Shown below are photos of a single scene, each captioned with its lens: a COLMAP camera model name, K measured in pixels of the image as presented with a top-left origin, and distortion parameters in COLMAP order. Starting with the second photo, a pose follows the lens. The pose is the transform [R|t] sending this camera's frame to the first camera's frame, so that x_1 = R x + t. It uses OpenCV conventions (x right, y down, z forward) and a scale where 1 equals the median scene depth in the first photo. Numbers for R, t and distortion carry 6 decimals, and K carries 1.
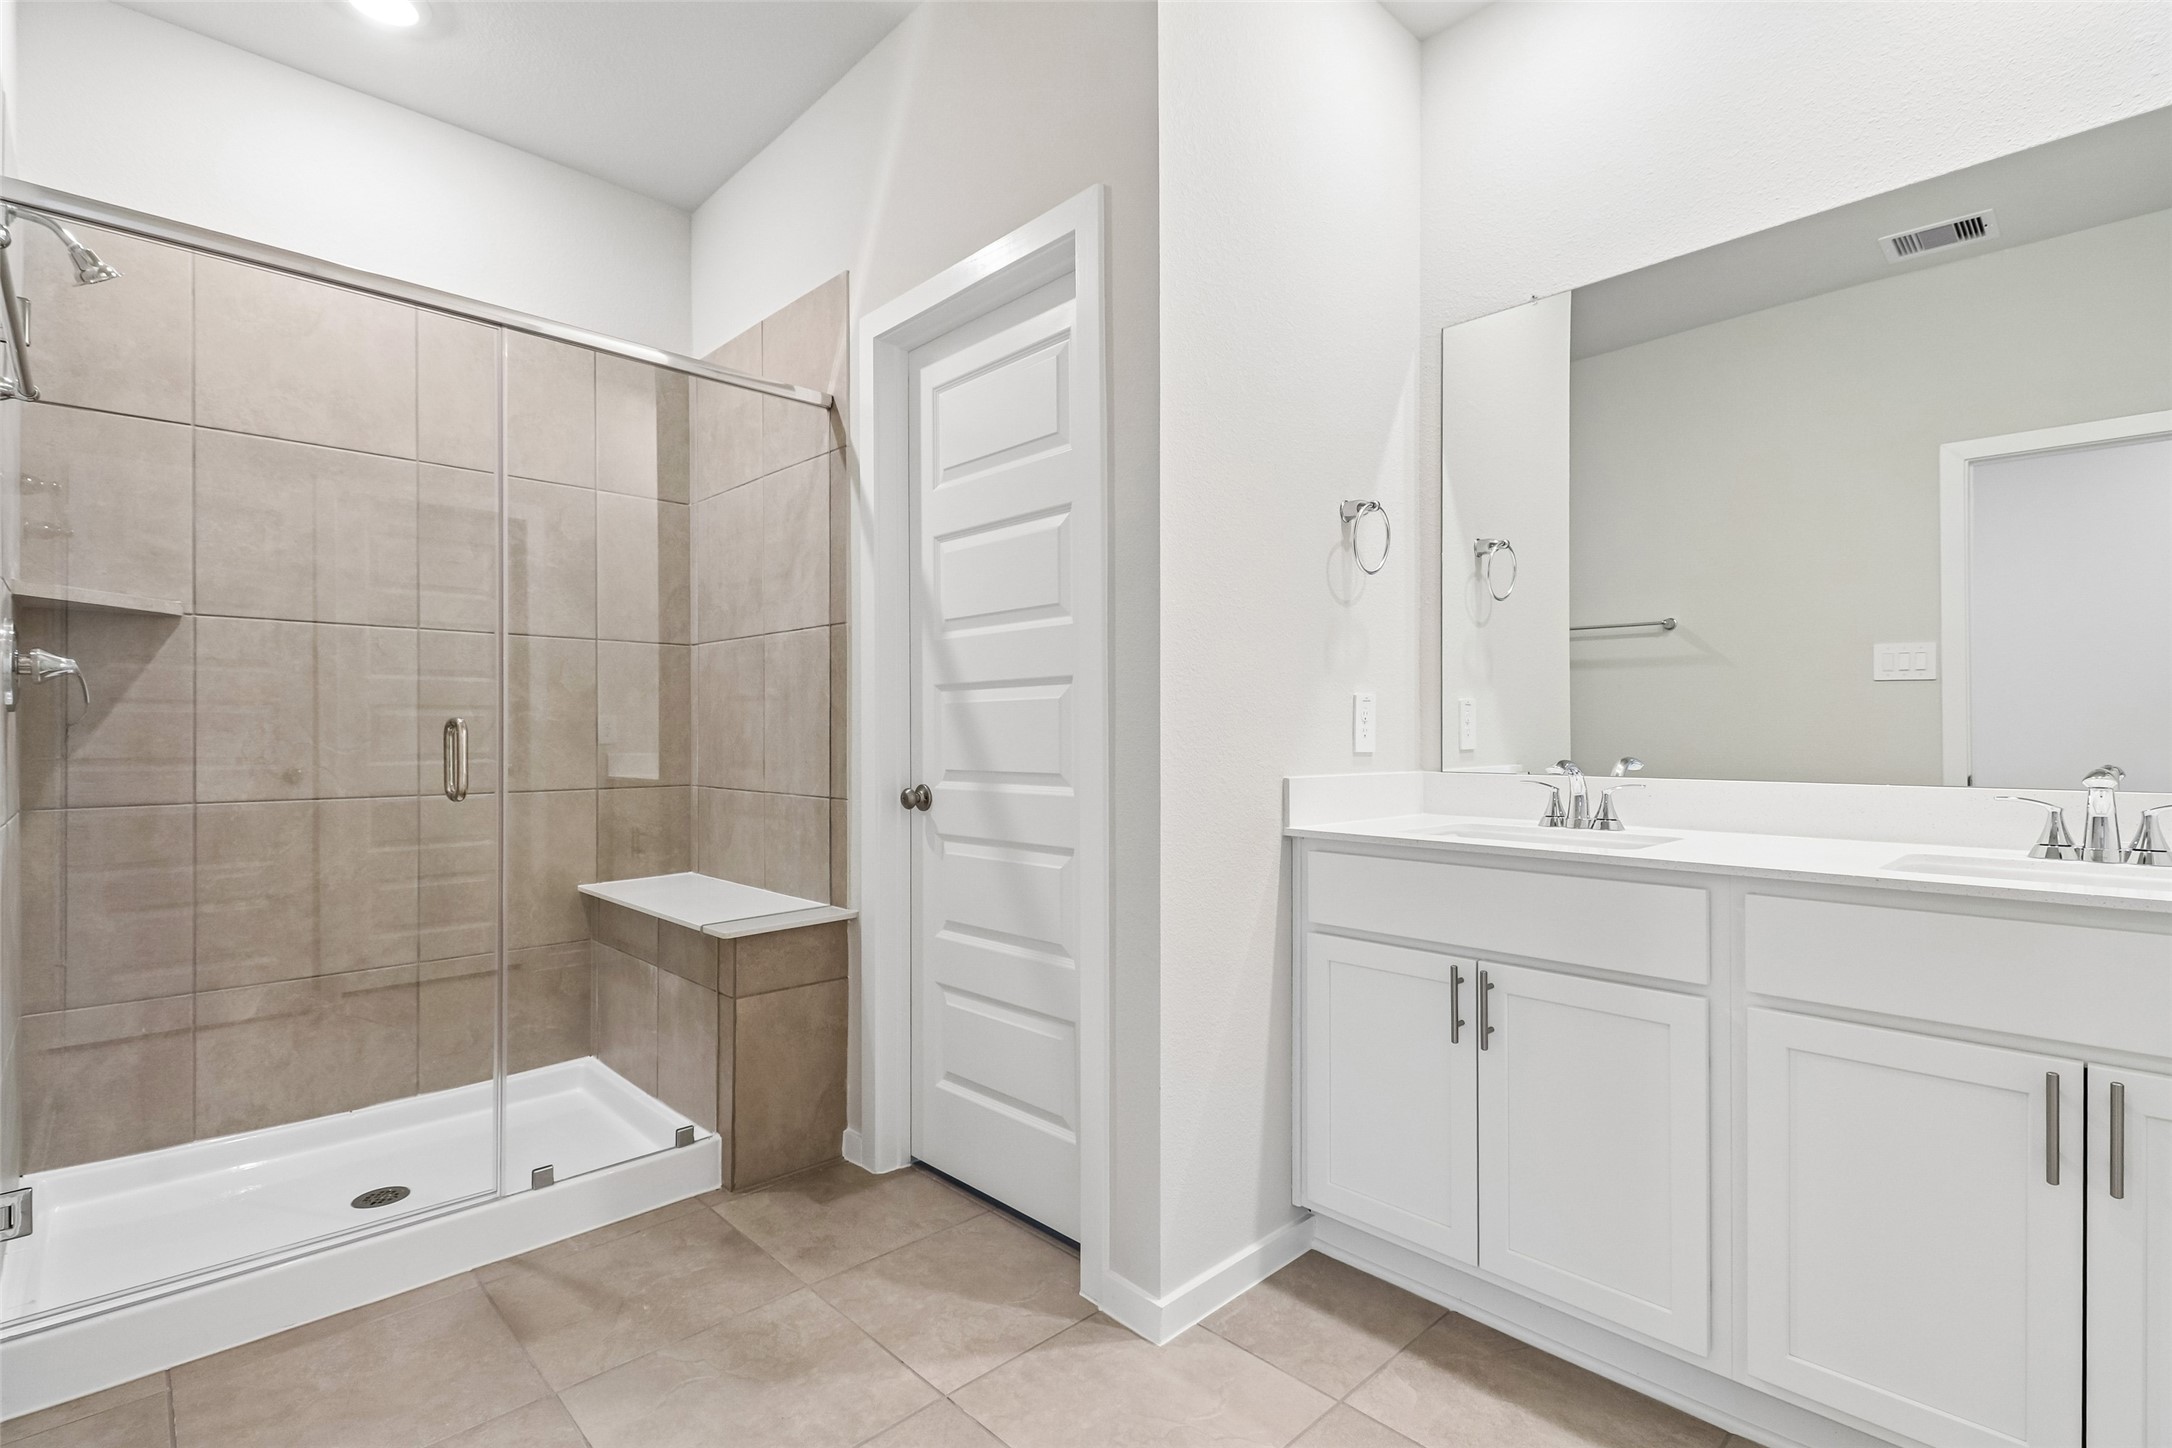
lens RADIAL K [[1006.7, 0, 1082.5], [0, 1006.7, 734.4], [0, 0, 1]] dist [0.014803, -0.004795]
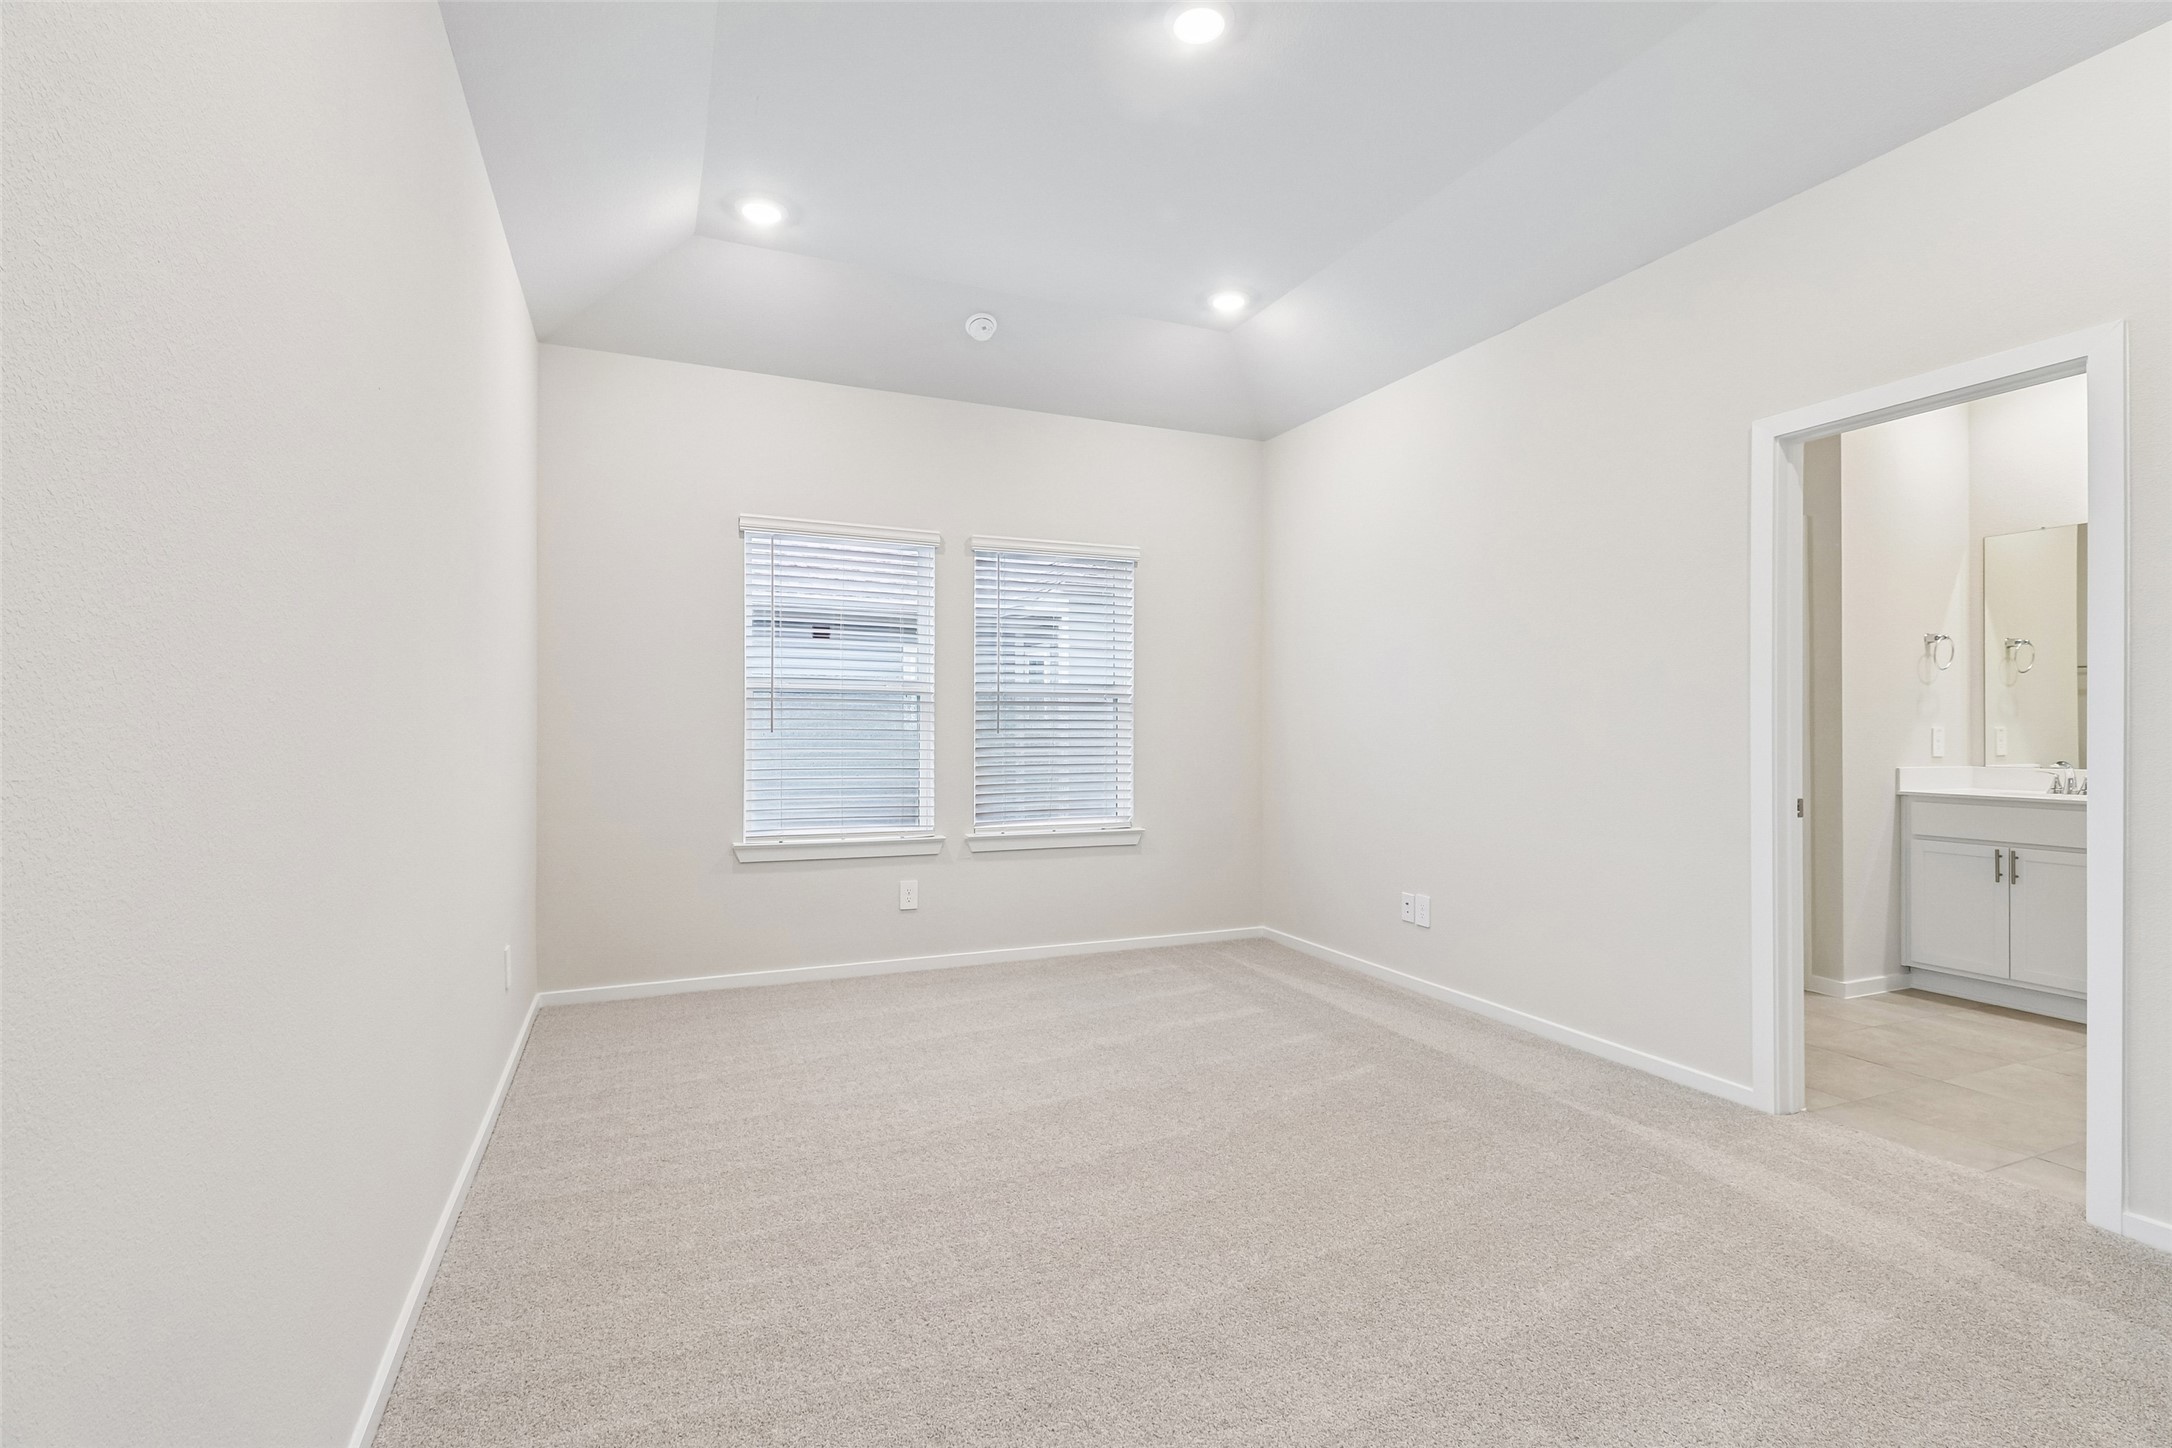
lens RADIAL K [[1006.7, 0, 1090.7], [0, 1006.7, 721.0], [0, 0, 1]] dist [0.014803, -0.004795]
pose [[0.937411, -0.001070, -0.348224, -0.664708], [-0.000205, 0.999993, -0.003625, -0.049510], [0.348226, 0.003469, 0.937404, -1.650035]]
